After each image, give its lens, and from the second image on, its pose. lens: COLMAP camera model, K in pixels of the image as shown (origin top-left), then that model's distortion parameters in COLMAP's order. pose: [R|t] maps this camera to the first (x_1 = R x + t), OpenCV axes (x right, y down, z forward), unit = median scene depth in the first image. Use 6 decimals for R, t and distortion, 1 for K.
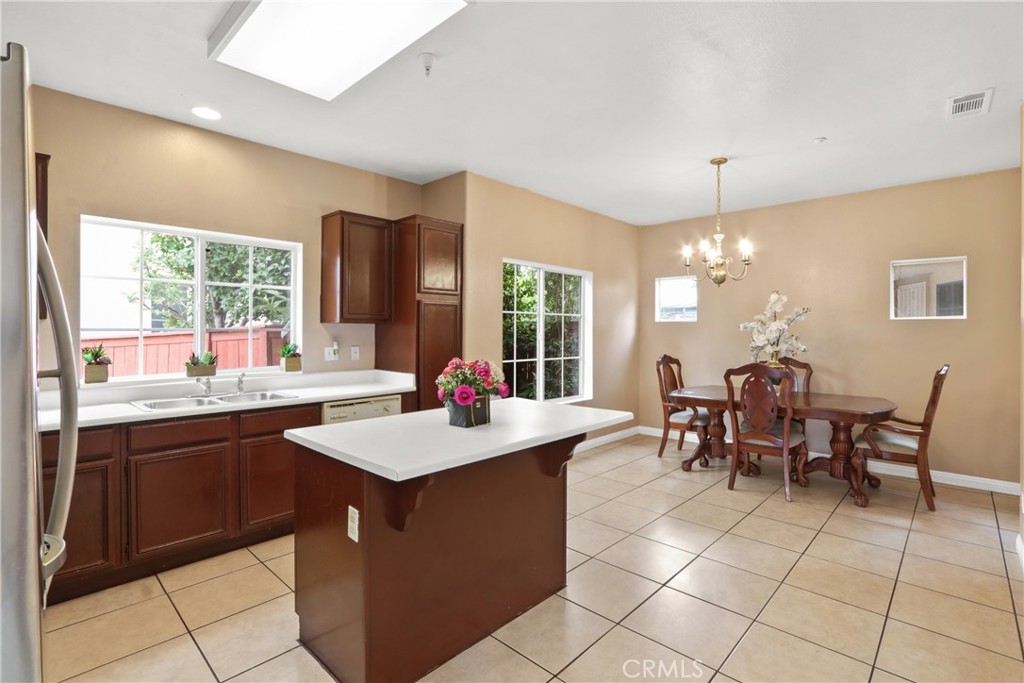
lens RADIAL K [[480.3, 0, 518.8], [0, 480.3, 331.9], [0, 0, 1]] dist [-0.011749, 0.001894]
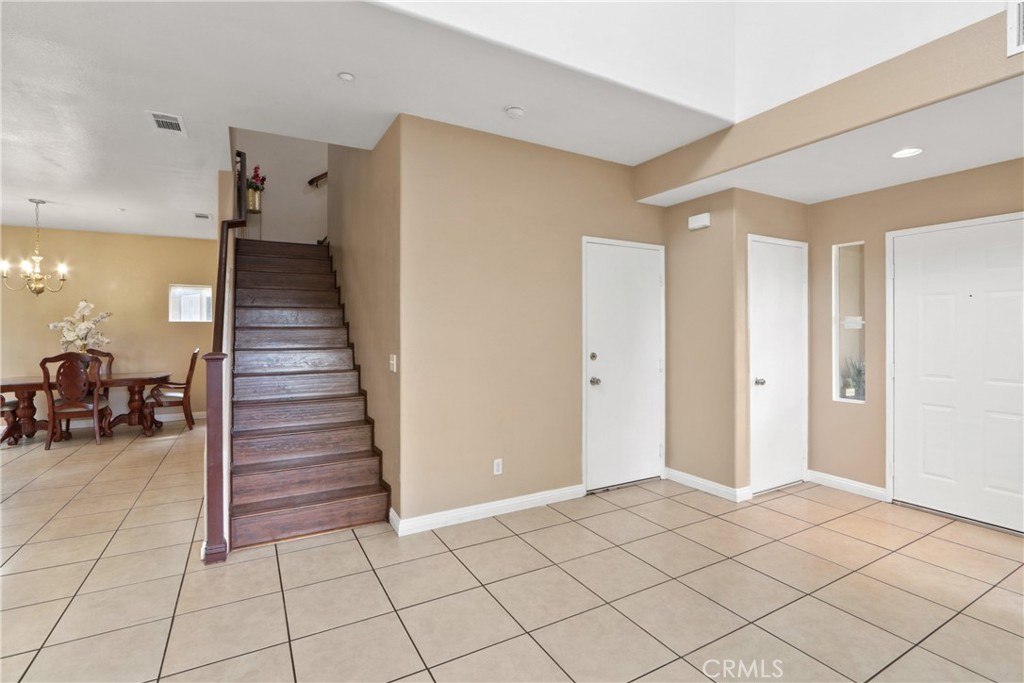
lens RADIAL K [[480.3, 0, 521.4], [0, 480.3, 328.8], [0, 0, 1]] dist [-0.011749, 0.001894]
pose [[0.292459, -0.002193, 0.956275, -0.391965], [0.006381, 0.999980, 0.000342, 0.004336], [-0.956257, 0.006002, 0.292467, -0.580251]]
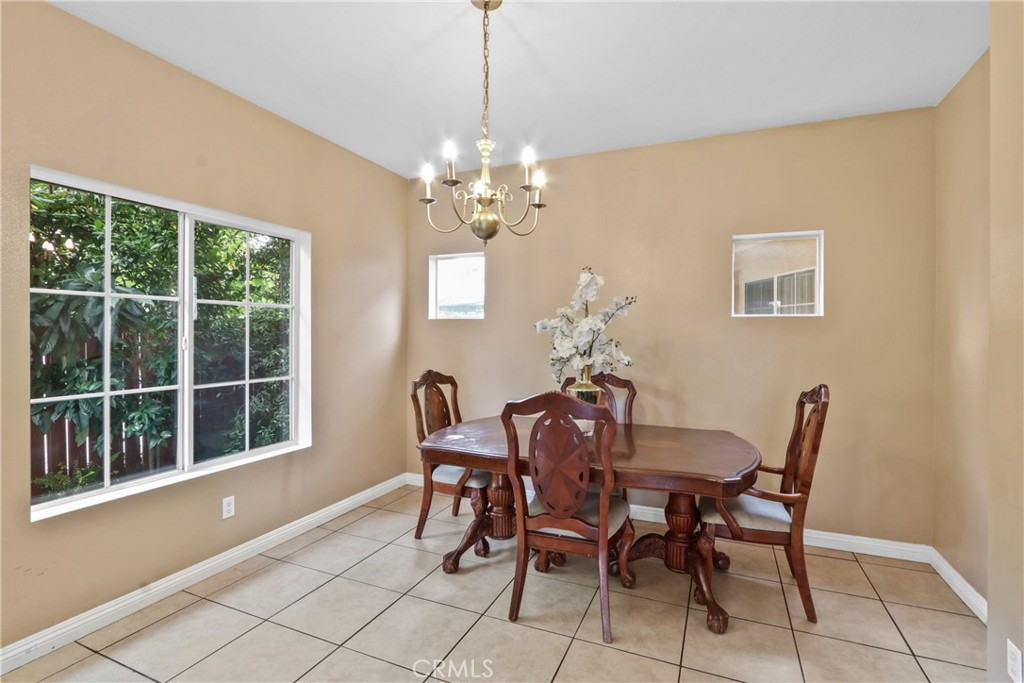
lens RADIAL K [[480.3, 0, 512.4], [0, 480.3, 338.5], [0, 0, 1]] dist [-0.011749, 0.001894]
pose [[0.944769, -0.003226, 0.327722, 0.242834], [0.000407, 0.999962, 0.008669, -0.000072], [-0.327738, -0.008056, 0.944734, 0.447204]]
